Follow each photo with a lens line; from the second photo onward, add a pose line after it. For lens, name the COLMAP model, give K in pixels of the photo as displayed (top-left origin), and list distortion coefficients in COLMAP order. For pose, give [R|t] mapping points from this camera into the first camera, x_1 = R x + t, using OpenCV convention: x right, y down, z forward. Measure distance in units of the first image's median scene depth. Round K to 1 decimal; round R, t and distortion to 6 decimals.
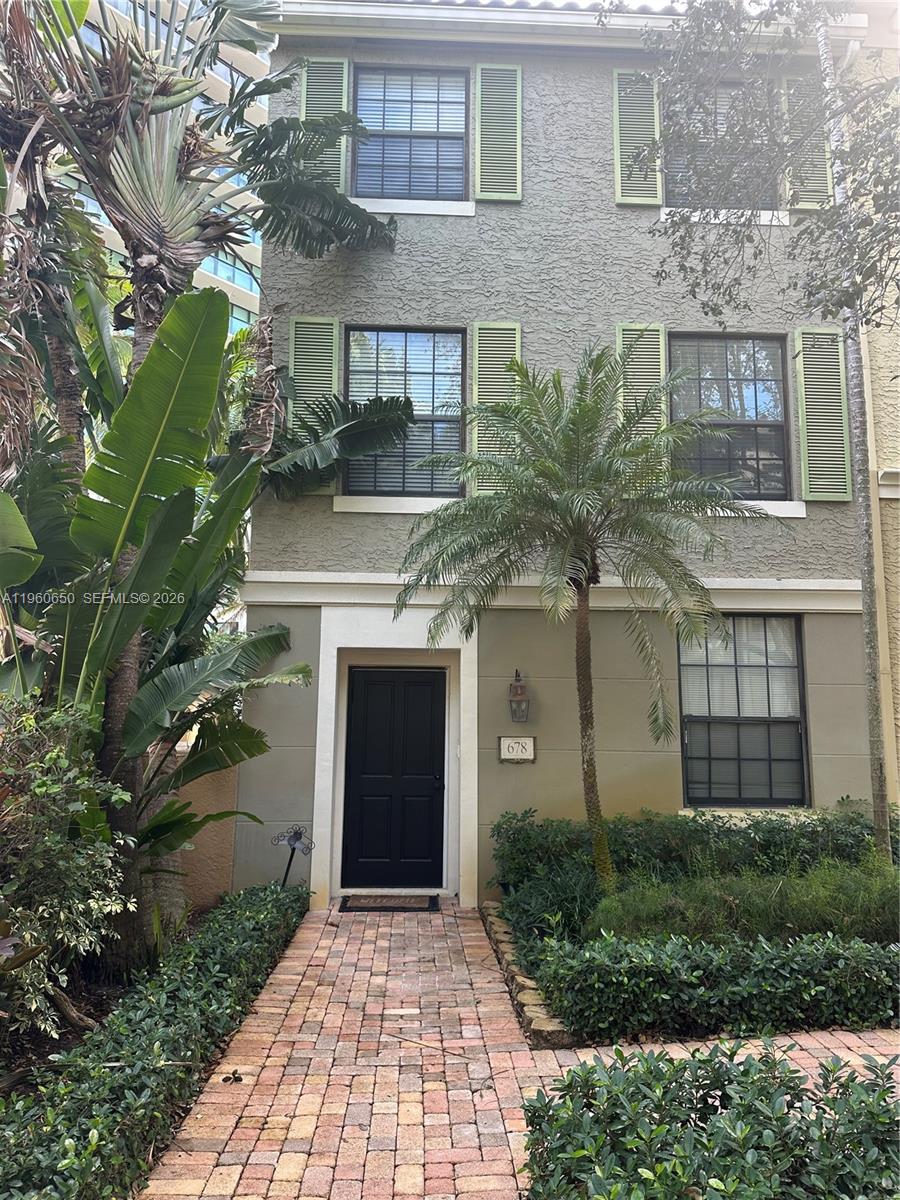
lens RADIAL K [[852.4, 0, 451.3], [0, 852.4, 605.9], [0, 0, 1]] dist [0.062628, -0.089030]
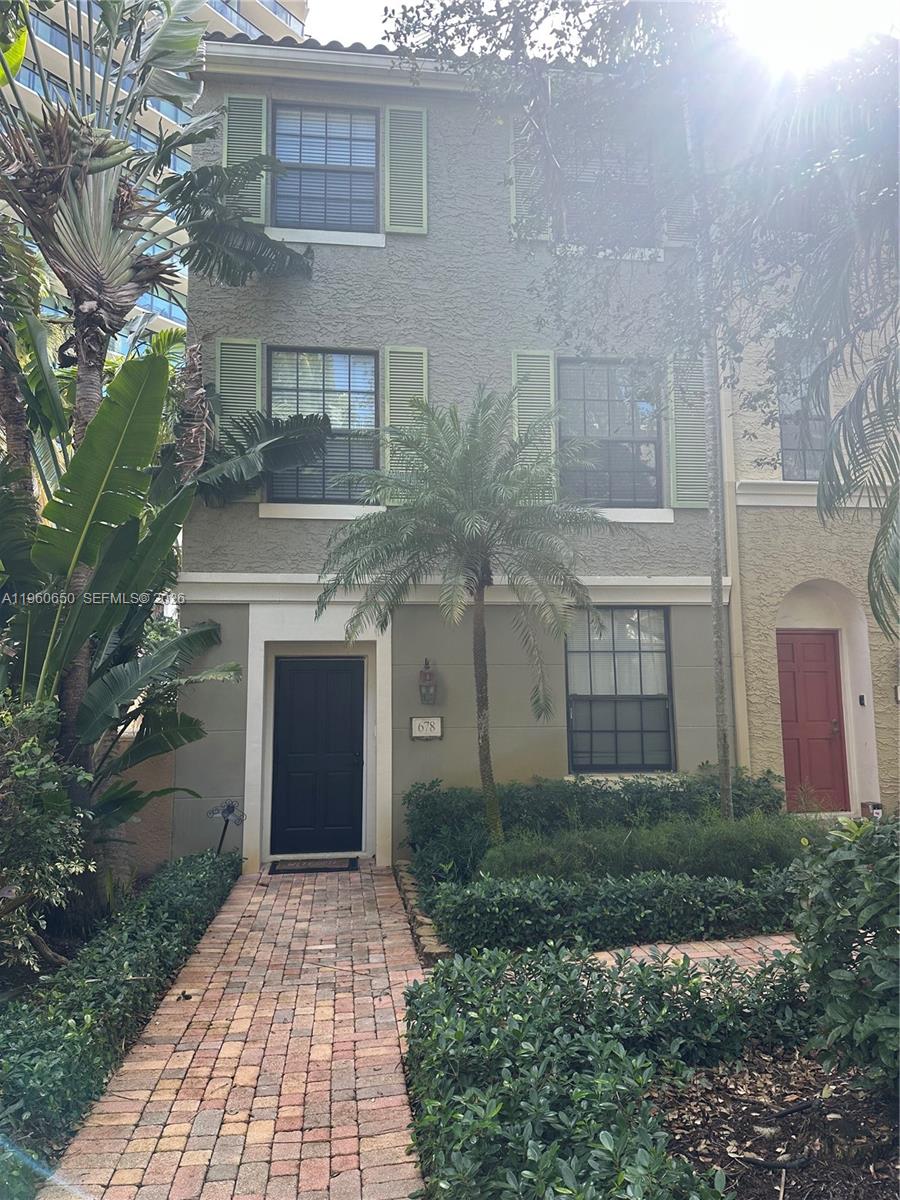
lens RADIAL K [[852.4, 0, 451.3], [0, 852.4, 605.9], [0, 0, 1]] dist [0.062628, -0.089030]
pose [[0.996686, -0.009742, 0.080754, 0.027140], [0.007396, 0.999543, 0.029301, -0.037135], [-0.081003, -0.028607, 0.996303, -0.176133]]
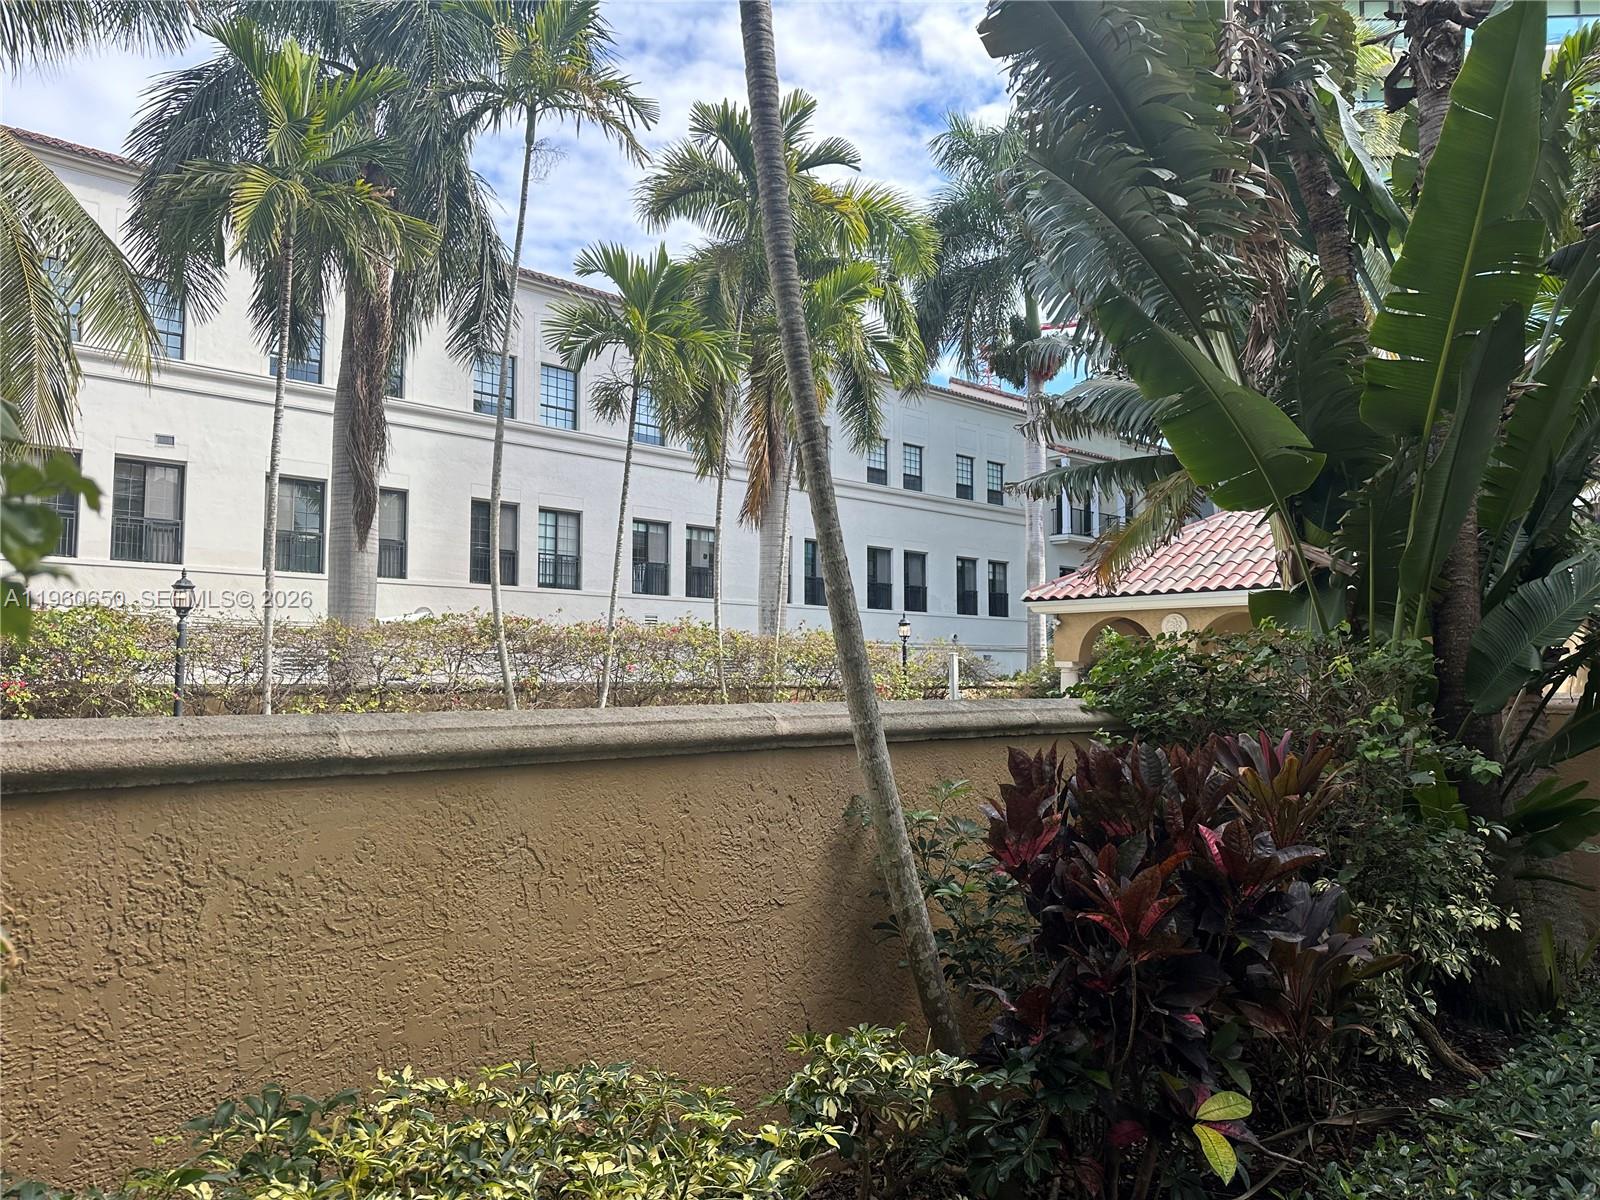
lens RADIAL K [[1141.0, 0, 766.7], [0, 1141.0, 601.0], [0, 0, 1]] dist [-0.004452, -0.004708]
pose [[0.633317, -0.060823, -0.771499, -0.018663], [0.120374, 0.992516, 0.020566, -0.004248], [0.764474, -0.105893, 0.635898, -0.024405]]
